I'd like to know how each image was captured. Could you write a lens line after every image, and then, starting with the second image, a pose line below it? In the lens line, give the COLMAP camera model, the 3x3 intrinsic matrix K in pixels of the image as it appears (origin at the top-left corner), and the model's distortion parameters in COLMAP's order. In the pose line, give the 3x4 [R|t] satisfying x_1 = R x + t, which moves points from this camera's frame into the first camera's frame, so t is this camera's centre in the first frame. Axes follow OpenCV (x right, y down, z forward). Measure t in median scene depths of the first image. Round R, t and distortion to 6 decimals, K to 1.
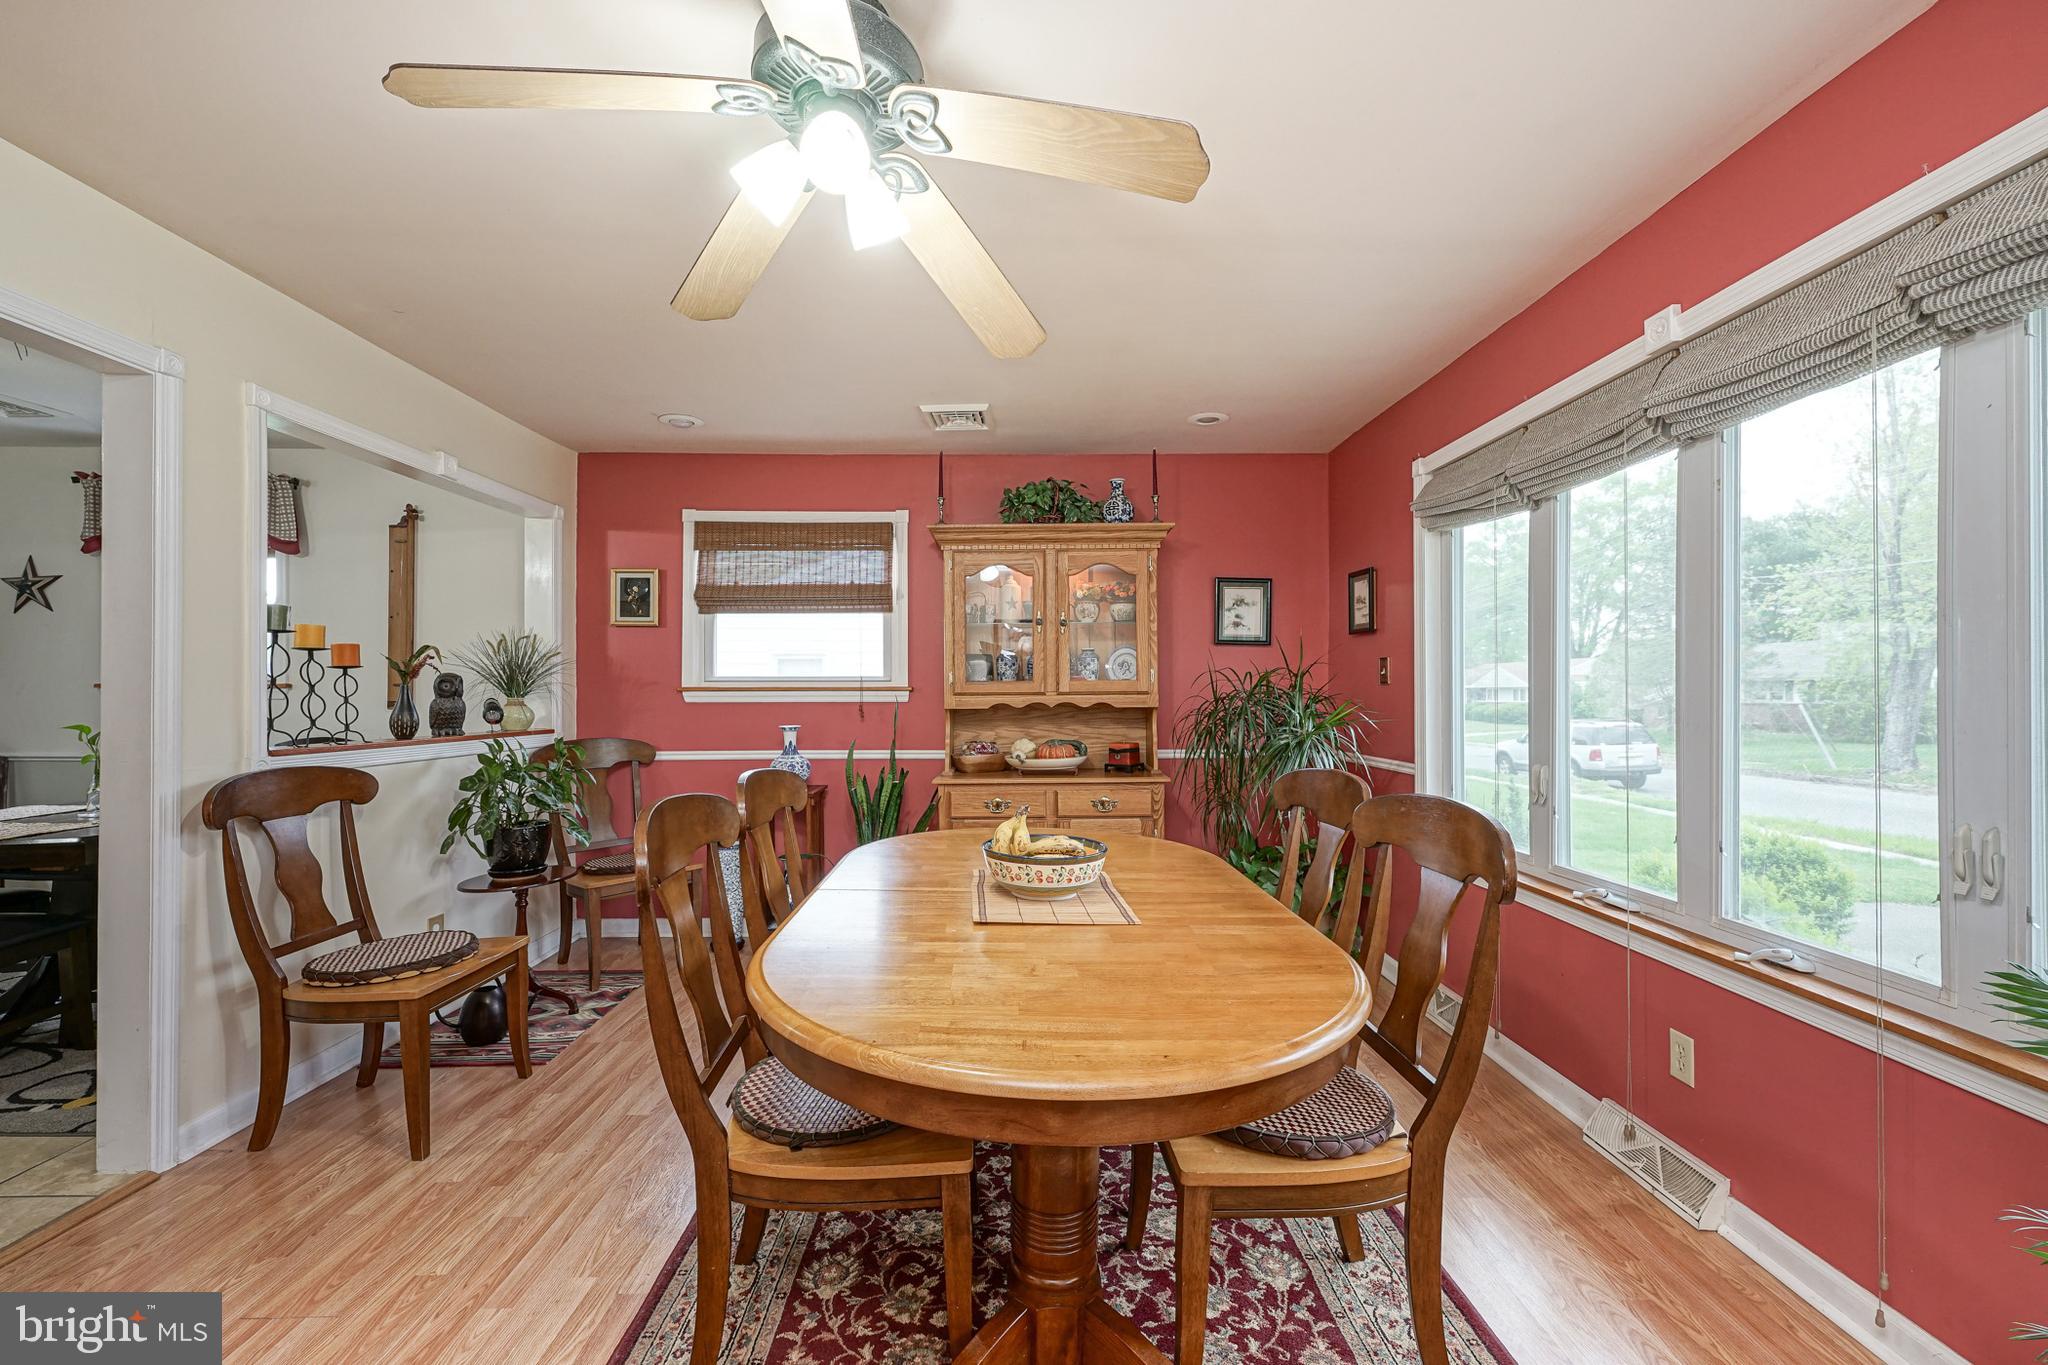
lens RADIAL K [[837.1, 0, 1021.5], [0, 837.1, 702.3], [0, 0, 1]] dist [0.000025, 0.000129]
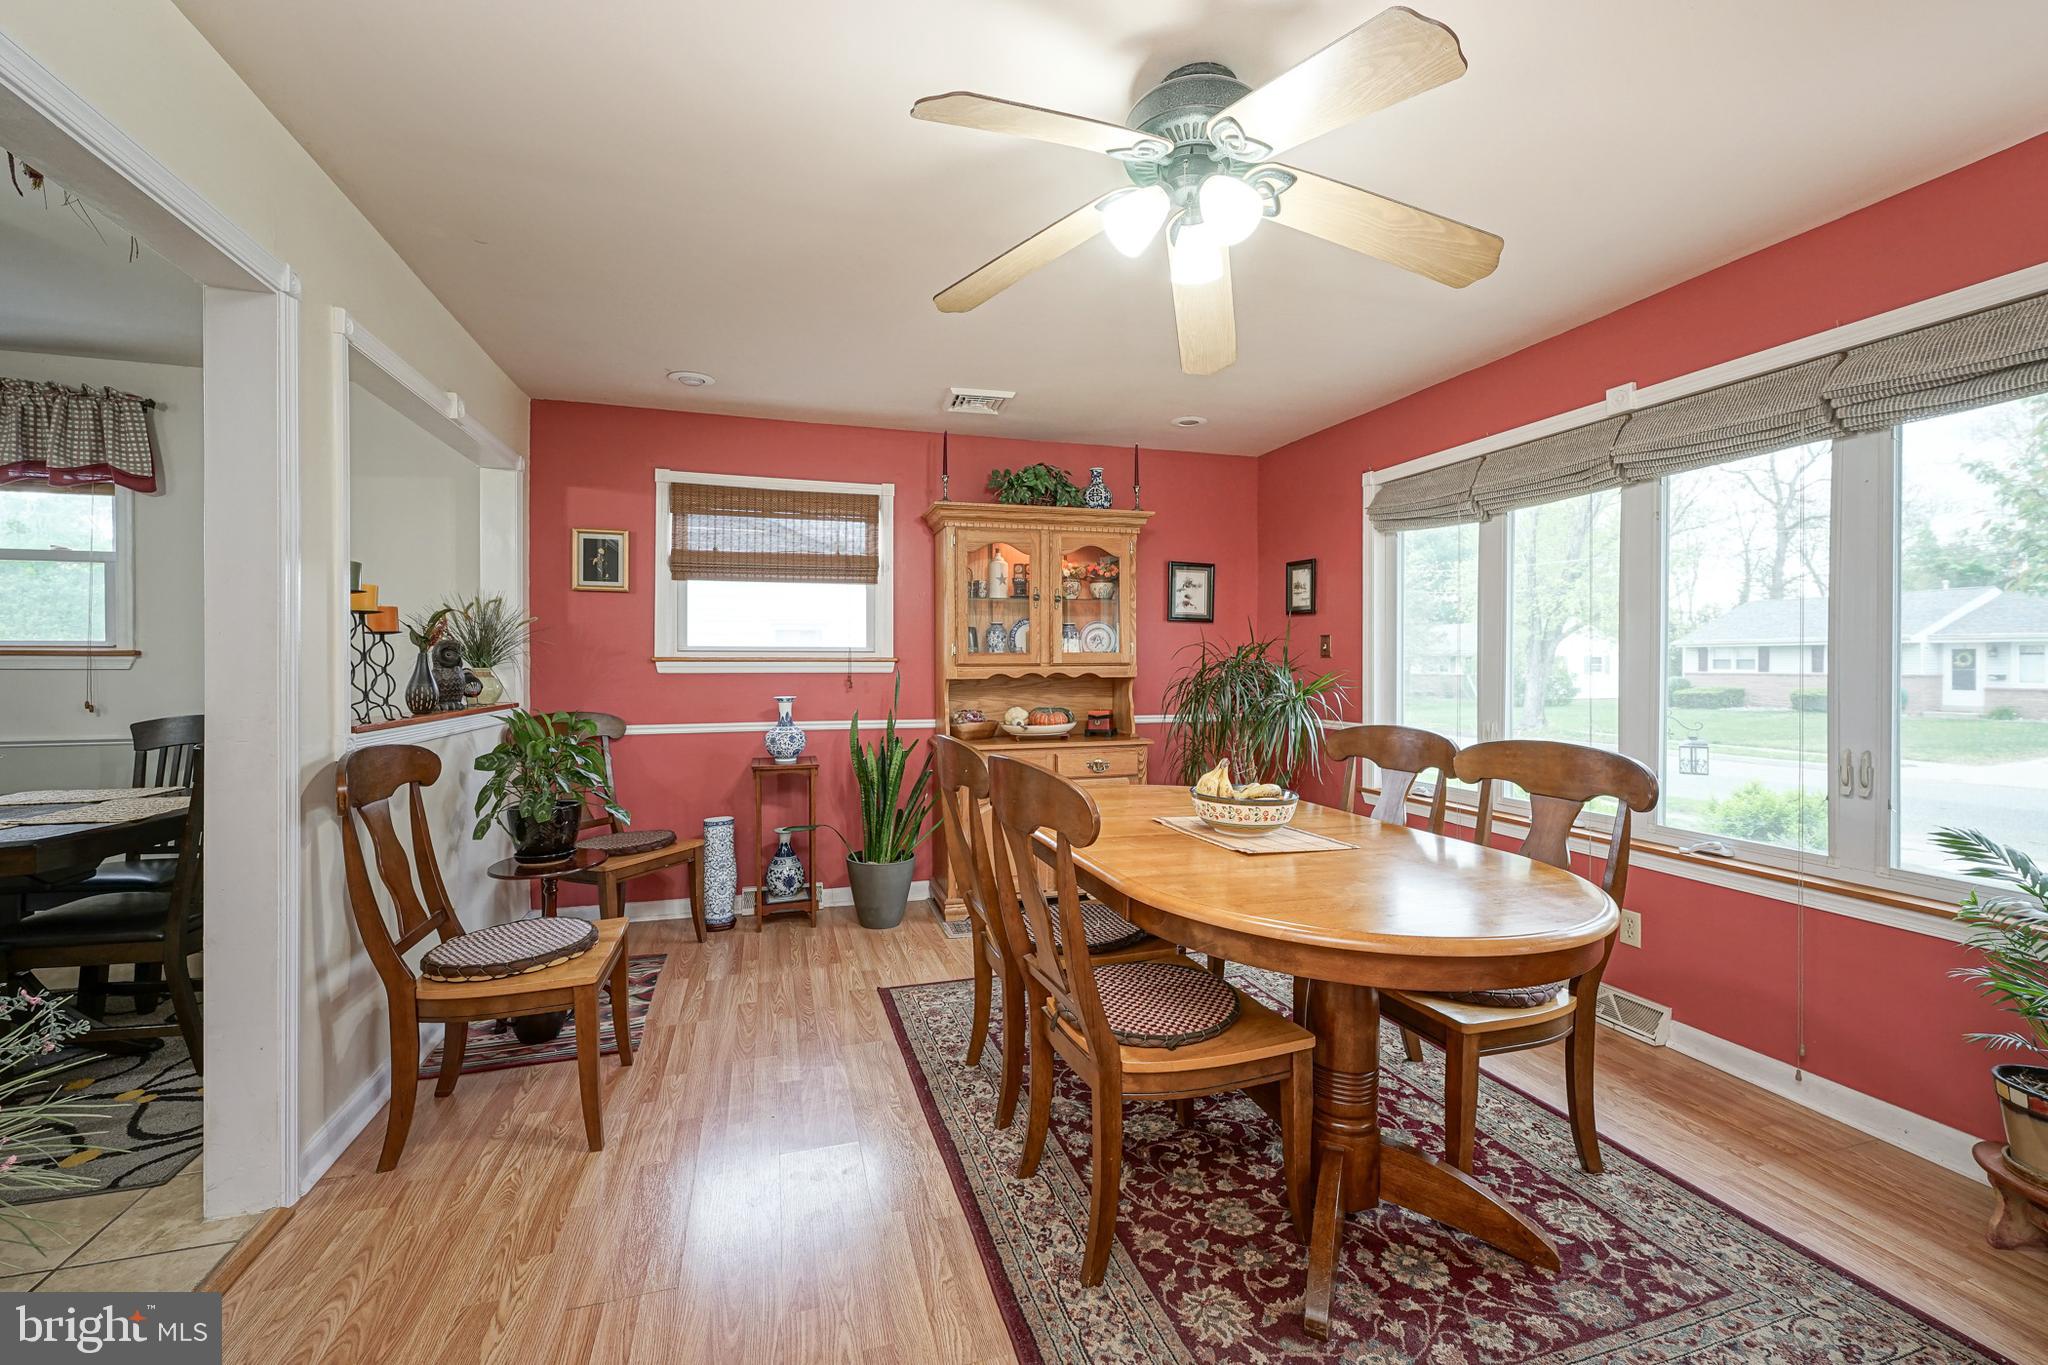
lens RADIAL K [[840.2, 0, 1018.5], [0, 840.2, 683.6], [0, 0, 1]] dist [-0.001368, 0.000881]
pose [[0.961487, -0.003843, 0.274823, -0.292751], [0.000835, 0.999938, 0.011061, 0.001720], [-0.274849, -0.010406, 0.961431, -0.027819]]
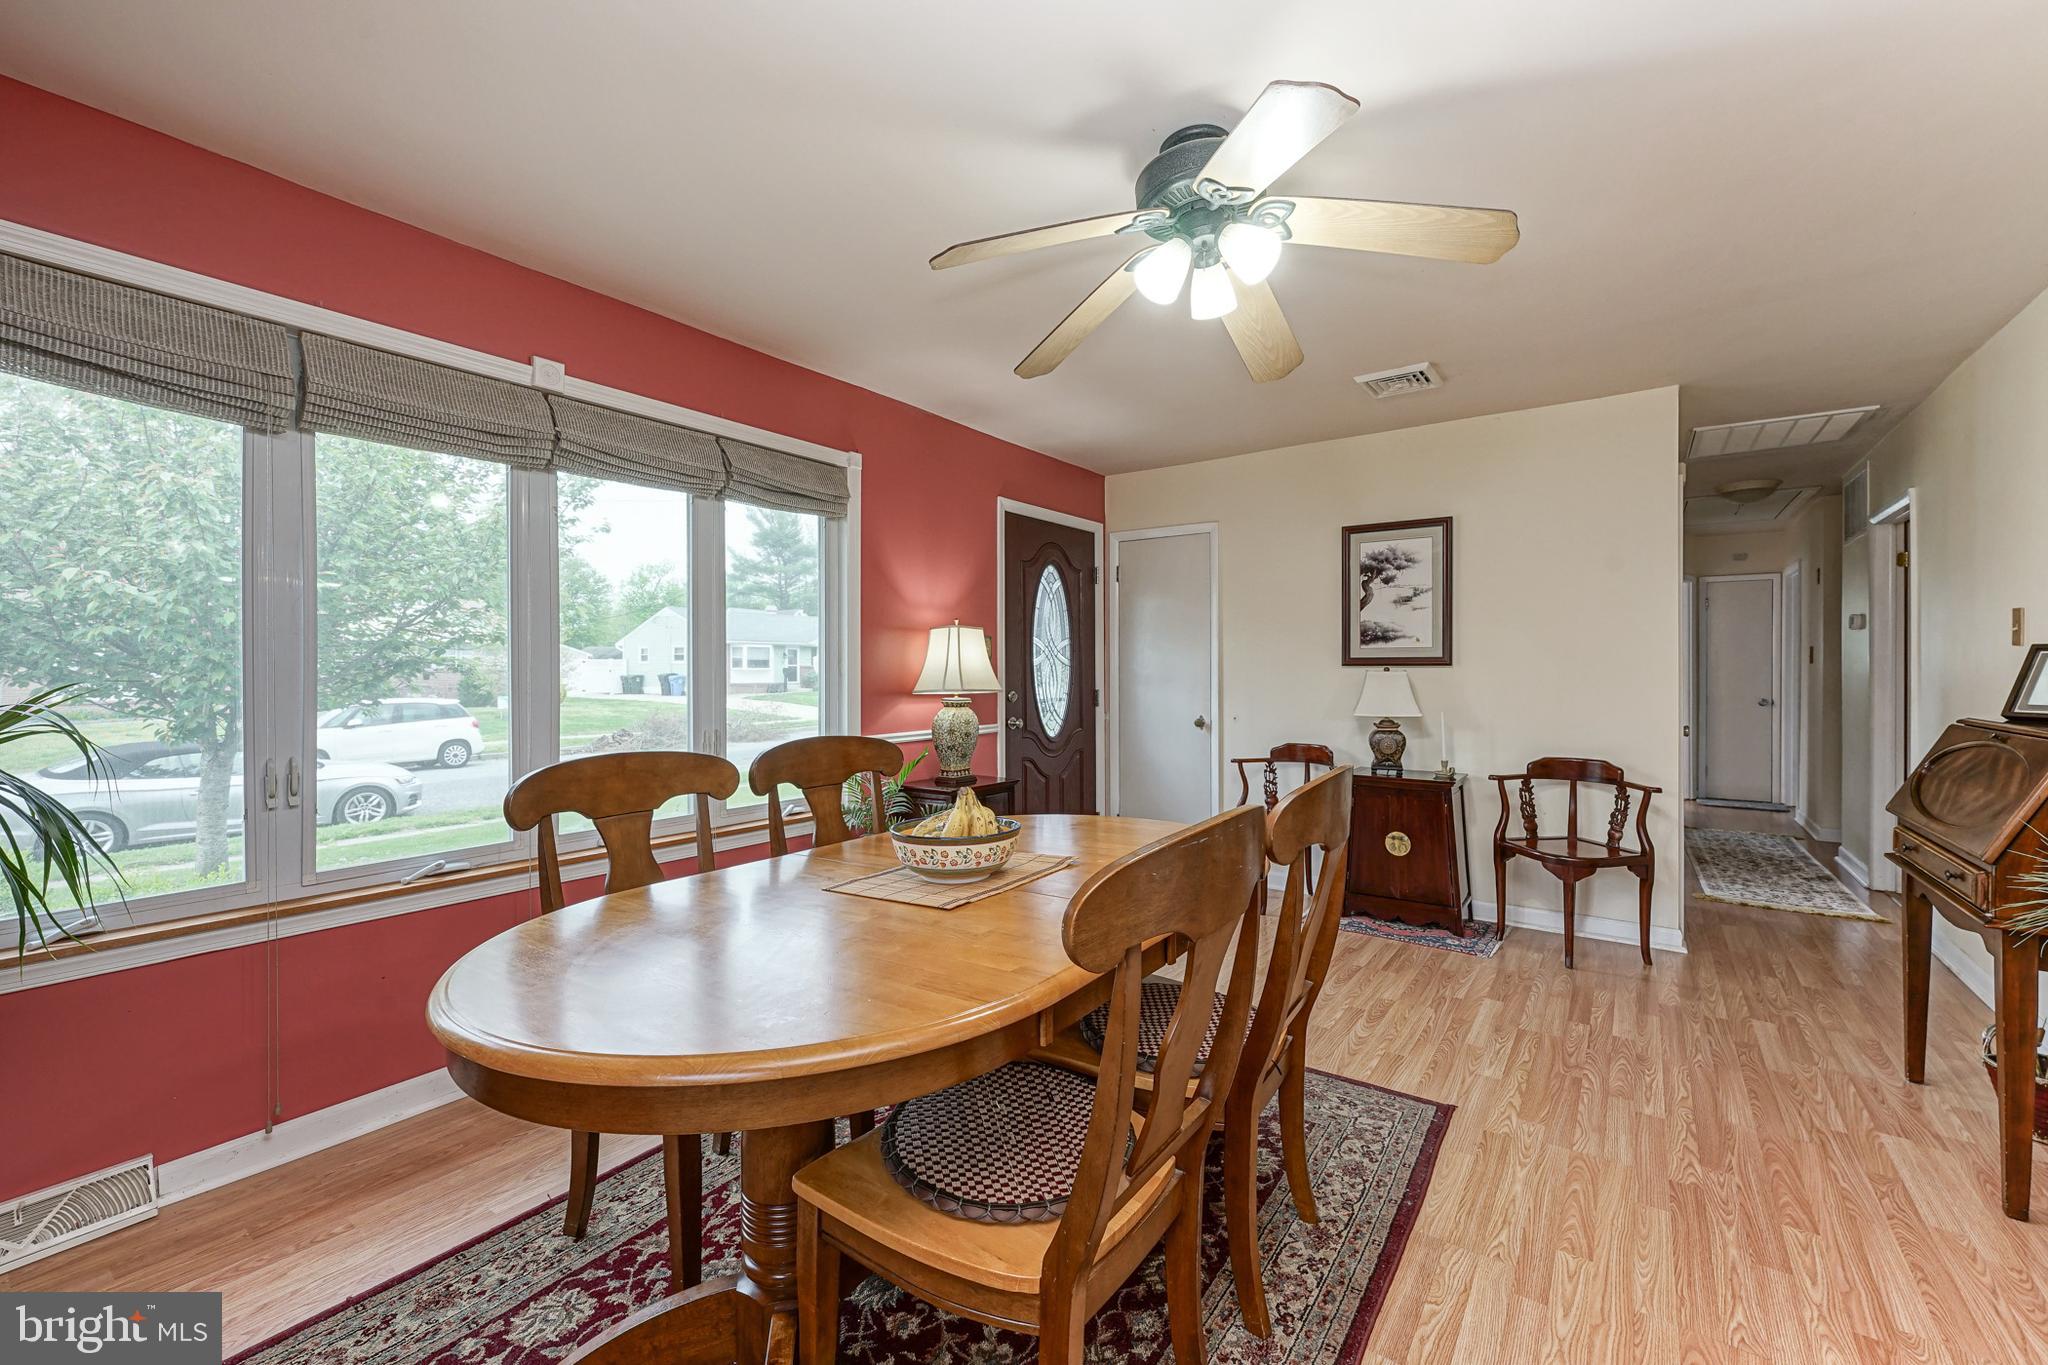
lens RADIAL K [[831.9, 0, 1062.5], [0, 831.9, 657.5], [0, 0, 1]] dist [-0.000255, 0.000484]
pose [[-0.817196, 0.001166, 0.576359, -0.300171], [0.002321, 0.999997, 0.001268, -0.012824], [-0.576355, 0.002374, -0.817196, 0.824121]]
